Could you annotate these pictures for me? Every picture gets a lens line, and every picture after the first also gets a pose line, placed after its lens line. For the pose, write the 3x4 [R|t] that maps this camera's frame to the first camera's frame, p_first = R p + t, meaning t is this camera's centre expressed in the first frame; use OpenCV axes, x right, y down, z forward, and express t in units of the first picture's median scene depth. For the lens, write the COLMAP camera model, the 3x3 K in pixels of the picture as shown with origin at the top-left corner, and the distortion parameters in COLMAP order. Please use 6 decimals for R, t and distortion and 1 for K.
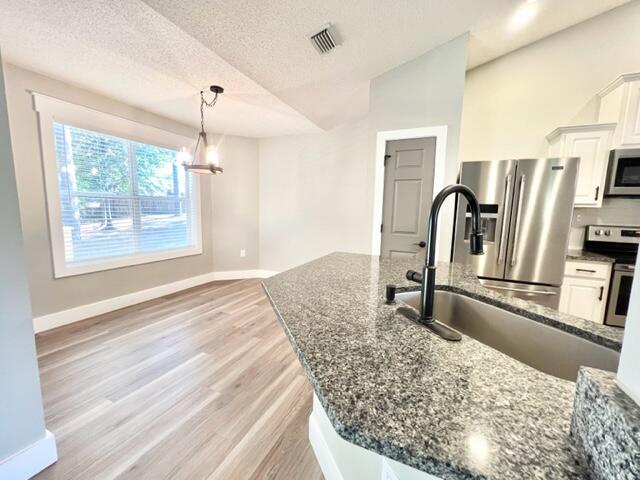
lens RADIAL K [[265.9, 0, 320.0], [0, 265.9, 240.0], [0, 0, 1]] dist [0.001068, 0.000205]
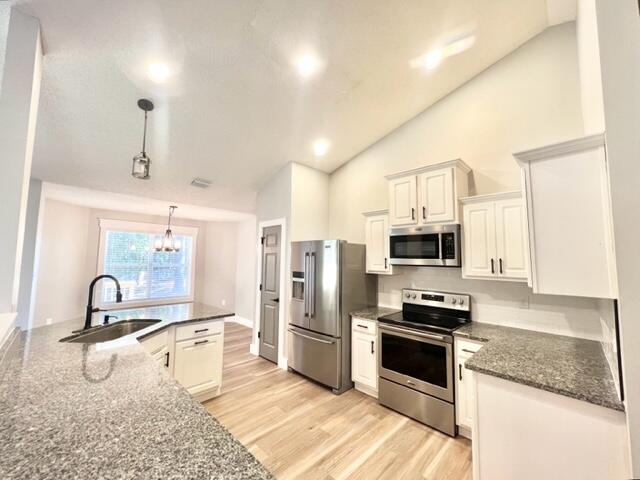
lens RADIAL K [[258.5, 0, 320.0], [0, 258.5, 240.0], [0, 0, 1]] dist [-0.000246, 0.000046]
pose [[0.937198, -0.040120, -0.346484, 1.115049], [-0.032279, 0.979124, -0.200685, -0.026601], [0.347302, 0.199266, 0.916337, -0.217889]]
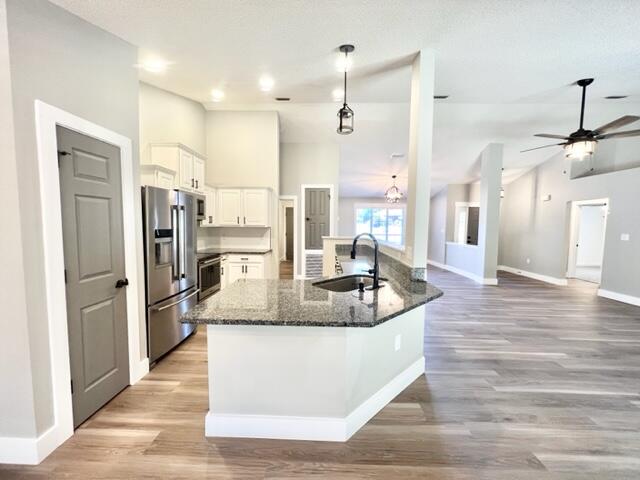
lens RADIAL K [[258.5, 0, 320.0], [0, 258.5, 240.0], [0, 0, 1]] dist [-0.000246, 0.000046]
pose [[-0.375375, -0.085584, 0.922913, -0.525623], [0.091513, 0.987440, 0.128789, -0.156626], [-0.922344, 0.132803, -0.362828, 0.754801]]
